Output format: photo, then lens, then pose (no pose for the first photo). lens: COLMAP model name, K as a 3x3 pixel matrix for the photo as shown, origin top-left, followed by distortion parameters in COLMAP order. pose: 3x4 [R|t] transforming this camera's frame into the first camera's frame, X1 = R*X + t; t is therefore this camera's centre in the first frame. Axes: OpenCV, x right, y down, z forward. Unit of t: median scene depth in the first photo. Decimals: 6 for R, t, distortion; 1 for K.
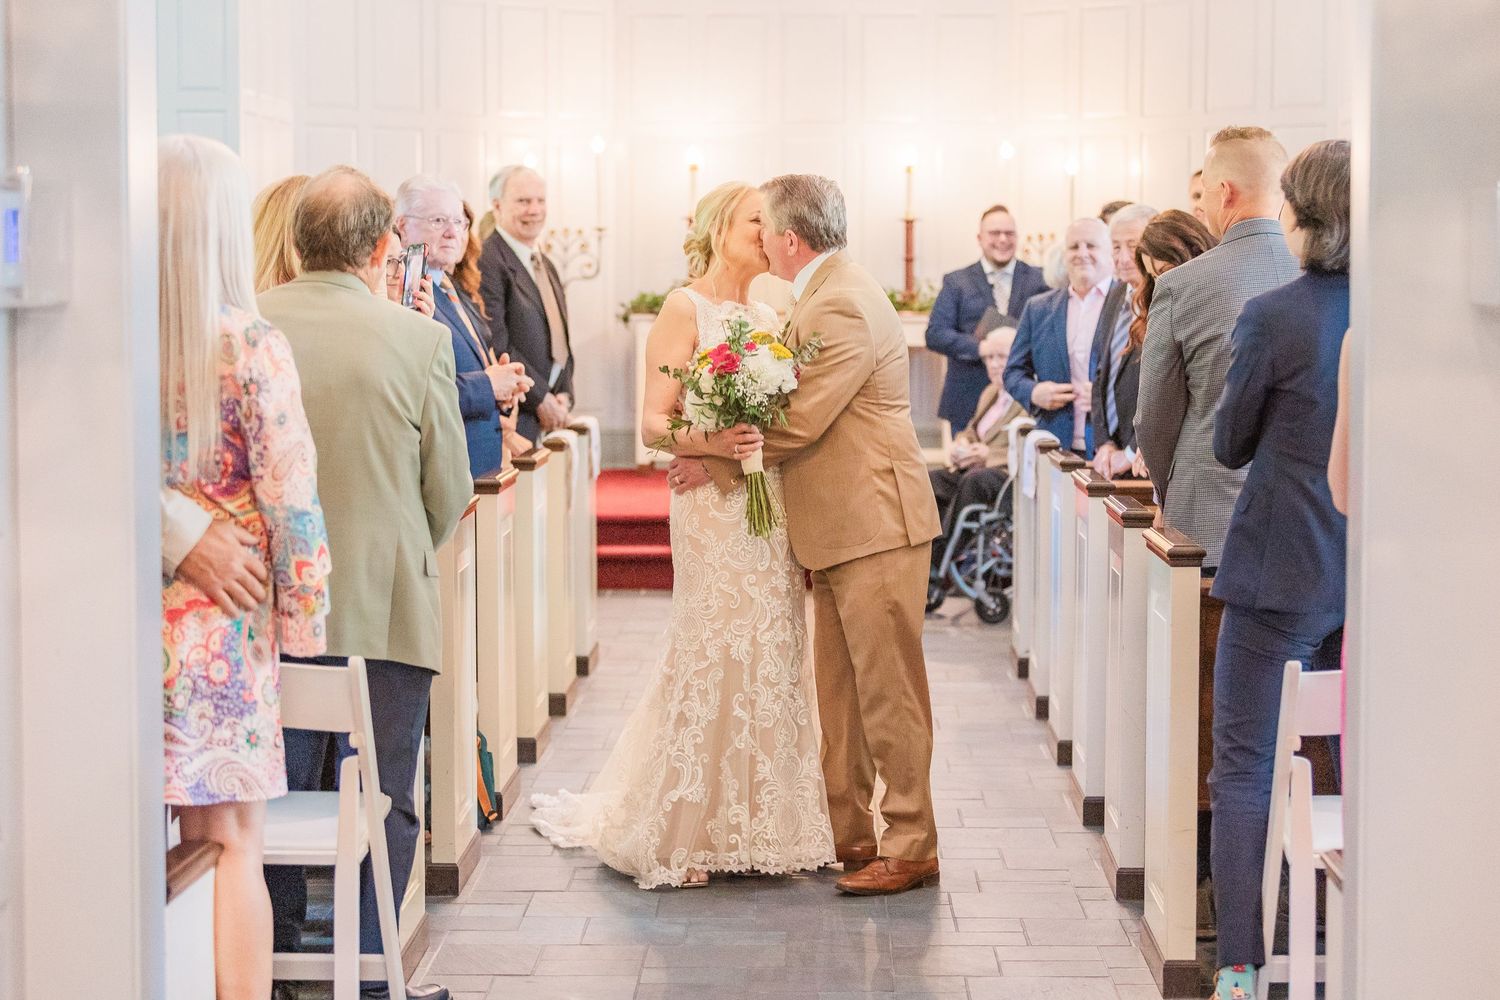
lens RADIAL K [[3265.6, 0, 750.0], [0, 3265.6, 500.0], [0, 0, 1]] dist [0.026855, -0.246889]
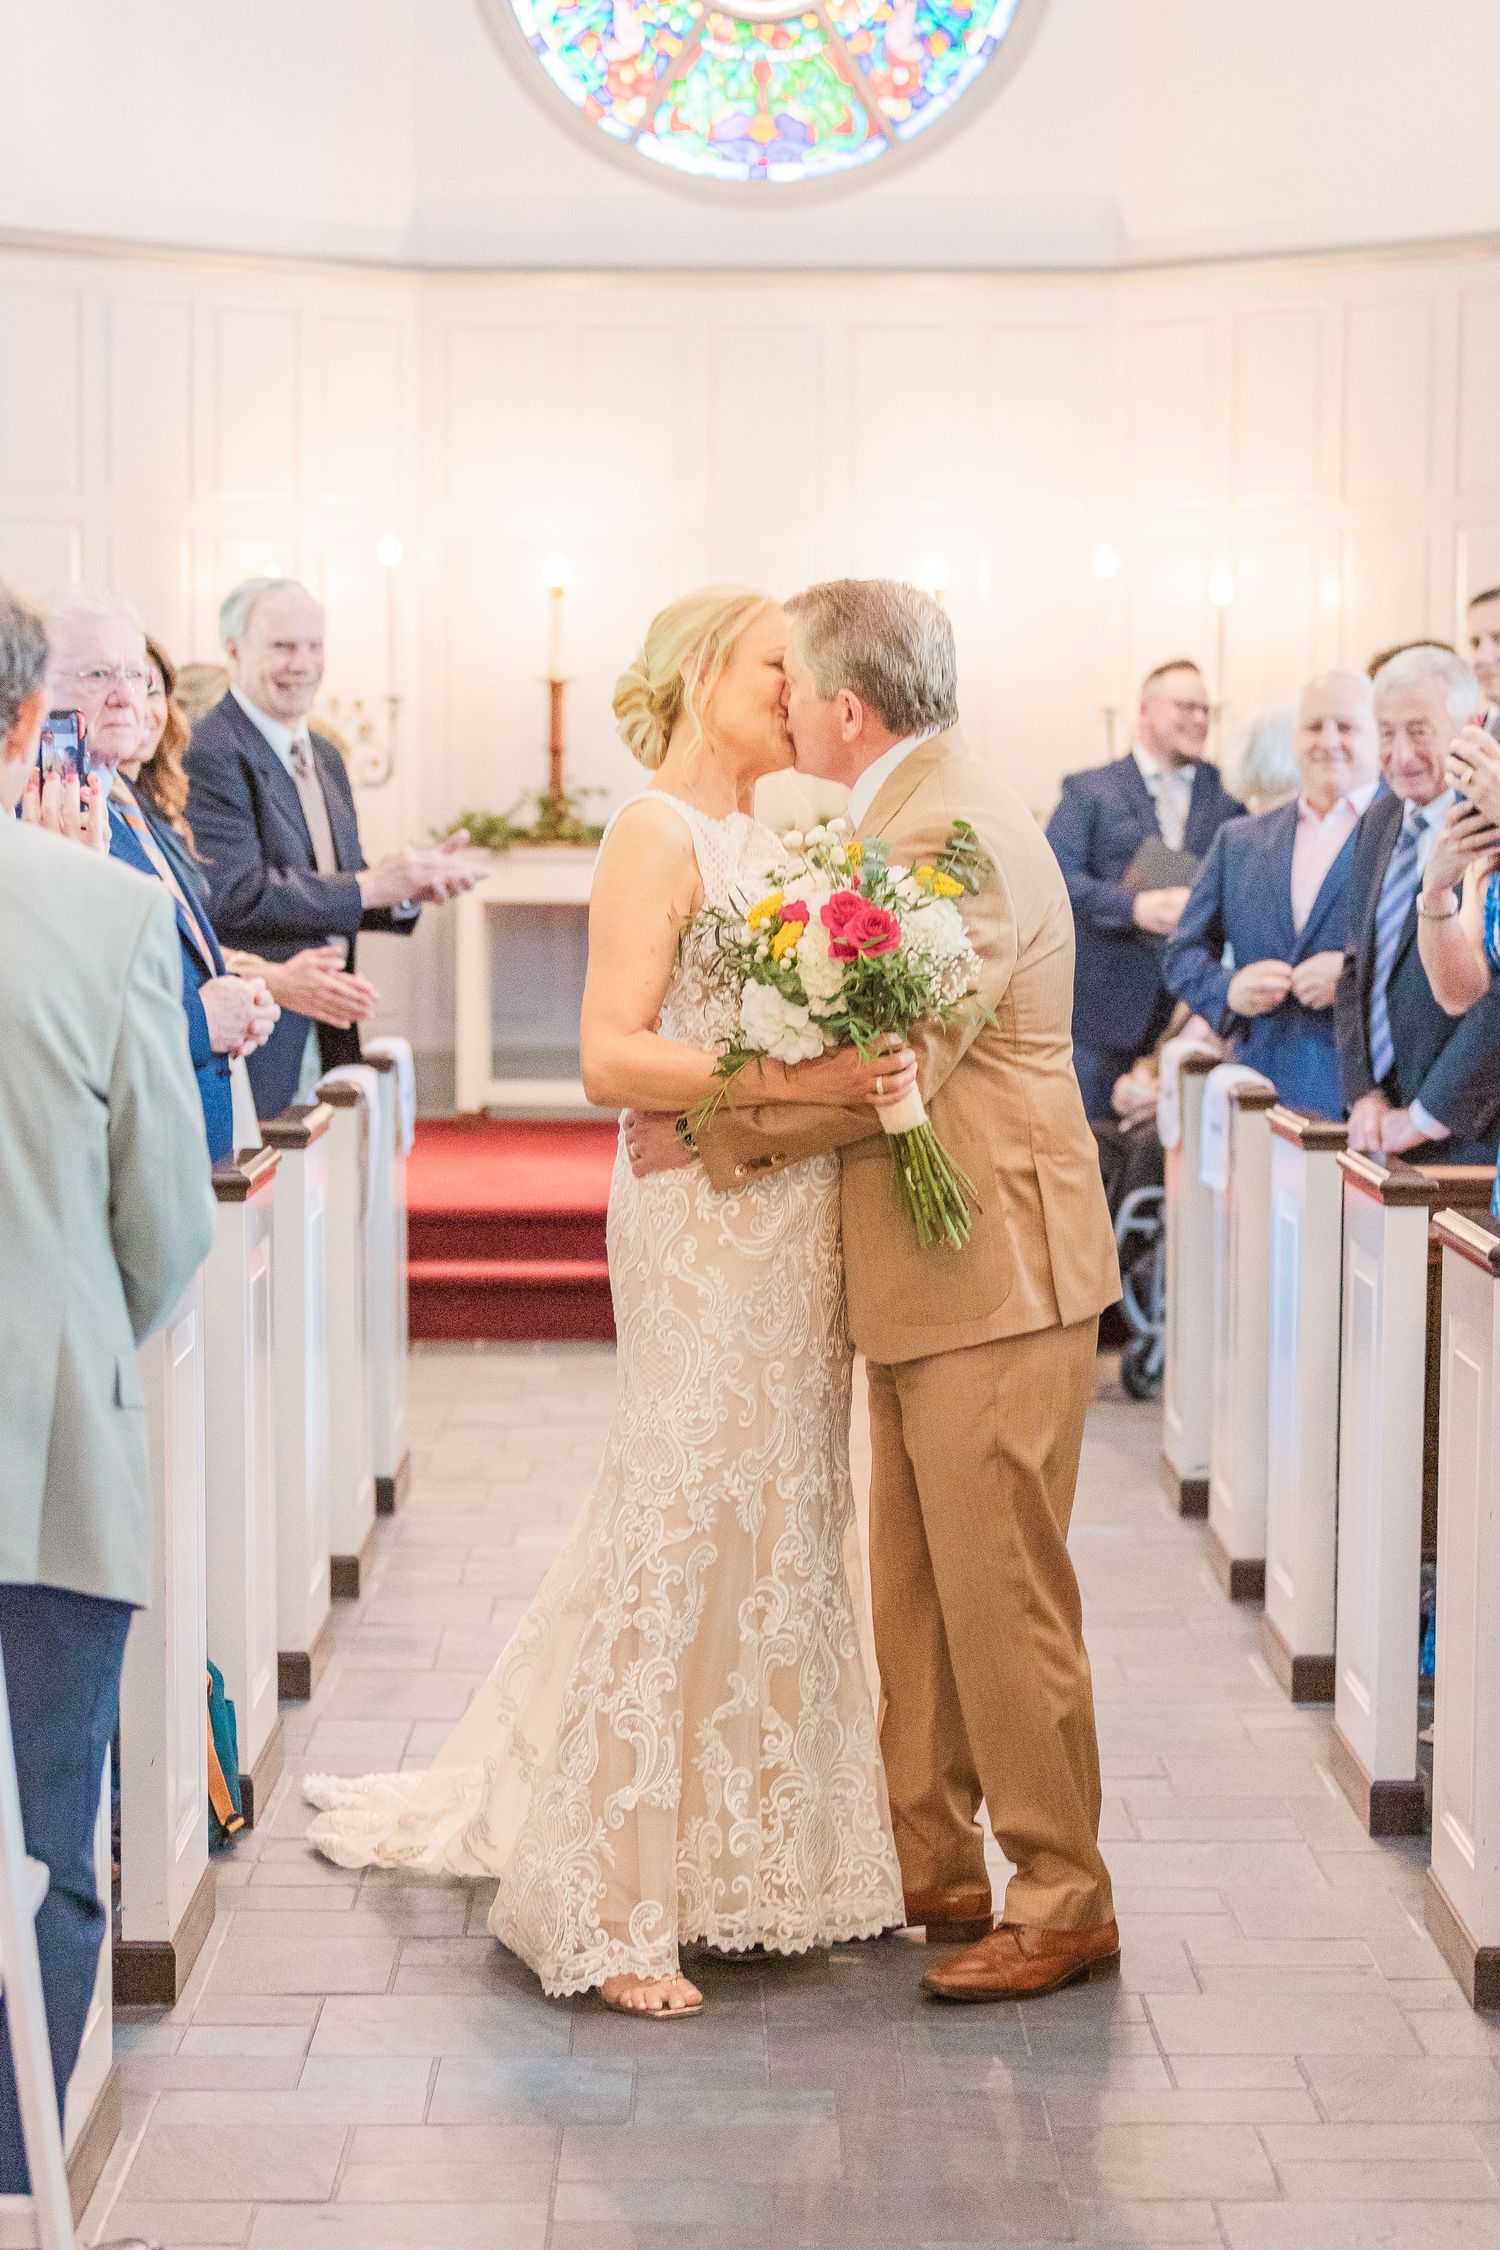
lens RADIAL K [[4898.4, 0, 750.0], [0, 4898.4, 1125.0], [0, 0, 1]] dist [0.026855, -0.246889]
pose [[0.999194, -0.000354, 0.040140, -0.028138], [0.000300, 0.999999, 0.001336, -0.014948], [-0.040141, -0.001323, 0.999193, 0.218645]]
